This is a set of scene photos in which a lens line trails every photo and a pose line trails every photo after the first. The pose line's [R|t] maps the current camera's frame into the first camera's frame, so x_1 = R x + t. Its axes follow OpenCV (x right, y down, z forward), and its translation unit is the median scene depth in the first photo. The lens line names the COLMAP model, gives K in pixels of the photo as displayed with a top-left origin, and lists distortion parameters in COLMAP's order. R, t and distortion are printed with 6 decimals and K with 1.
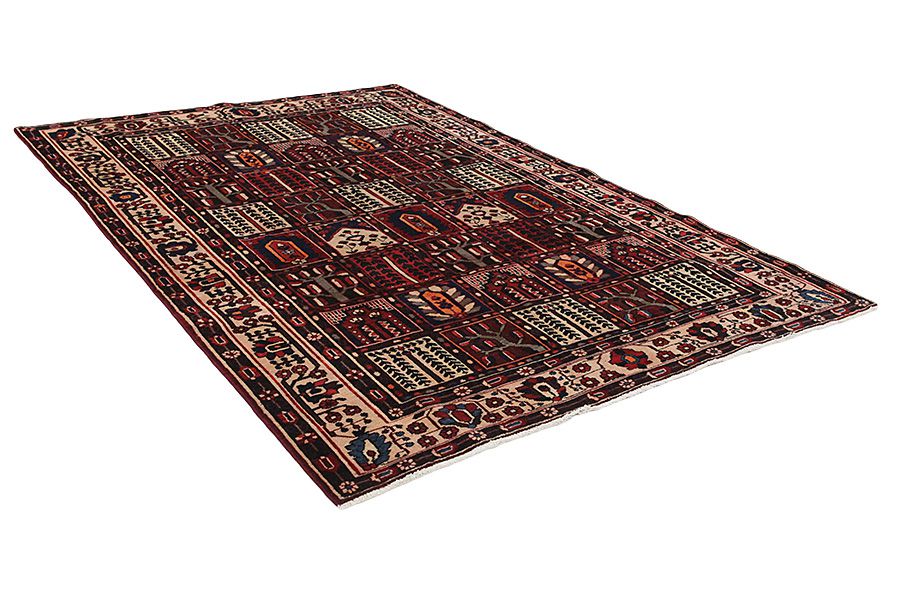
lens RADIAL K [[985.2, 0, 450.0], [0, 985.2, 300.0], [0, 0, 1]] dist [-0.076381, -0.001787]
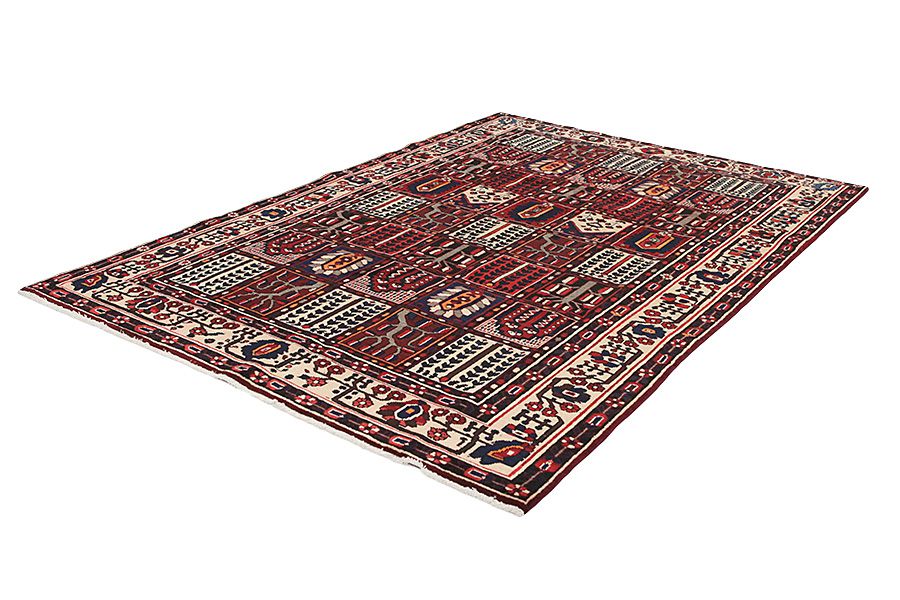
lens RADIAL K [[985.2, 0, 450.0], [0, 985.2, 300.0], [0, 0, 1]] dist [-0.076381, -0.001787]
pose [[-0.331536, -0.462581, 0.822255, -0.916382], [0.393080, 0.724569, 0.566117, -0.640654], [-0.857655, 0.510900, -0.058389, 1.133144]]
